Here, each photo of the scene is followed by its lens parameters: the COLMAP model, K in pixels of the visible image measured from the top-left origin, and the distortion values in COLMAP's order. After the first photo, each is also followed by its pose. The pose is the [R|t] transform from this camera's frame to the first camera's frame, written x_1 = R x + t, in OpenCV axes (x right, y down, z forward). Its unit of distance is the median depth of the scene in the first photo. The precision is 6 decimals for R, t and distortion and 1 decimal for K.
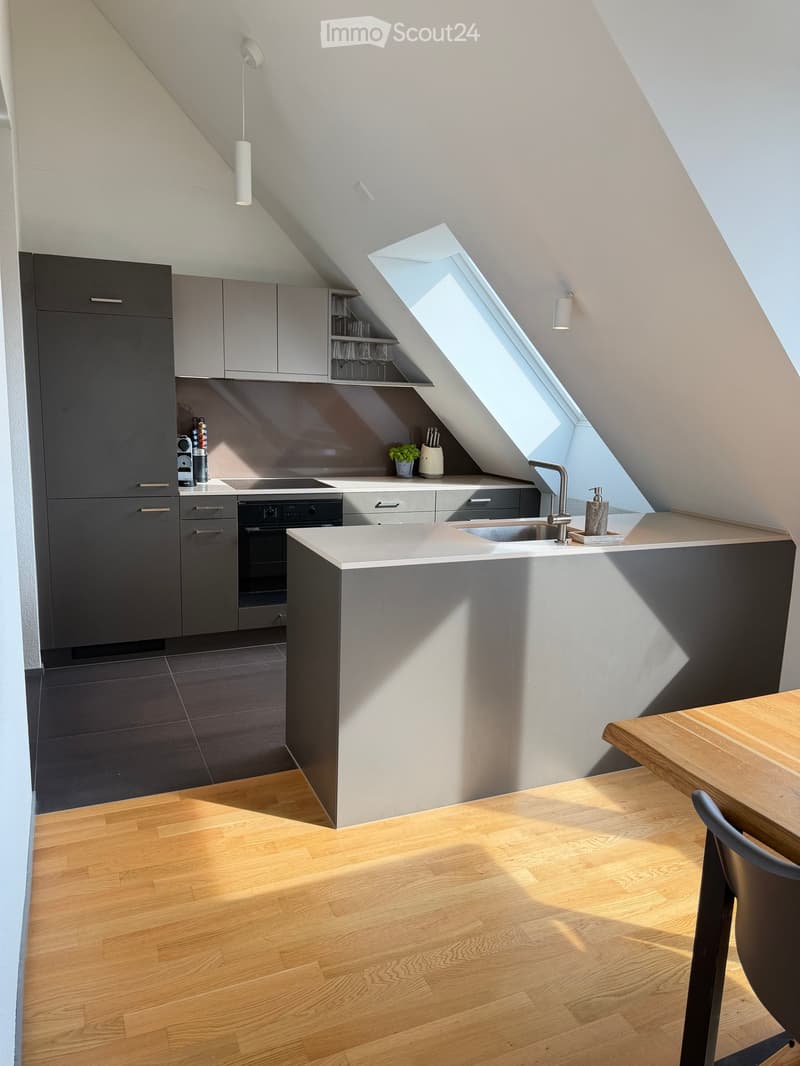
lens RADIAL K [[753.6, 0, 400.0], [0, 753.6, 533.0], [0, 0, 1]] dist [0.071106, -0.094312]
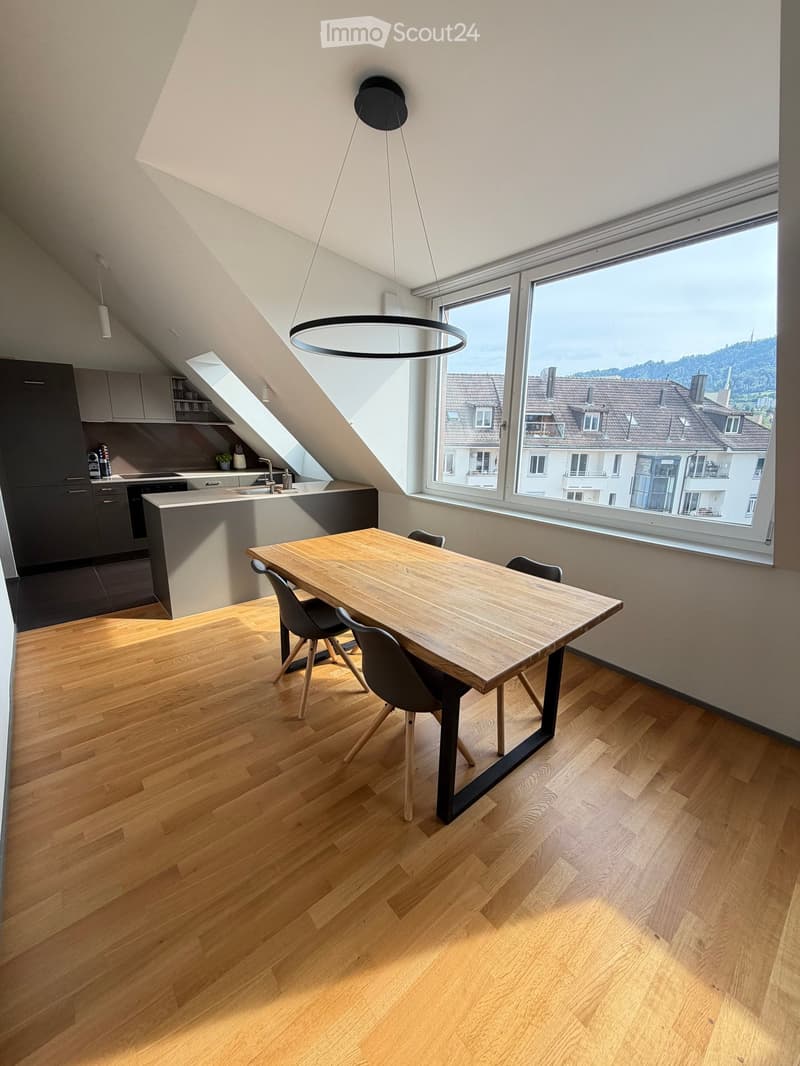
lens RADIAL K [[423.4, 0, 400.6], [0, 423.4, 529.3], [0, 0, 1]] dist [-0.000610, 0.000204]
pose [[0.957397, -0.079071, 0.277739, 0.173298], [0.061758, 0.995594, 0.070554, 0.043729], [-0.282095, -0.050395, 0.958062, -0.299375]]
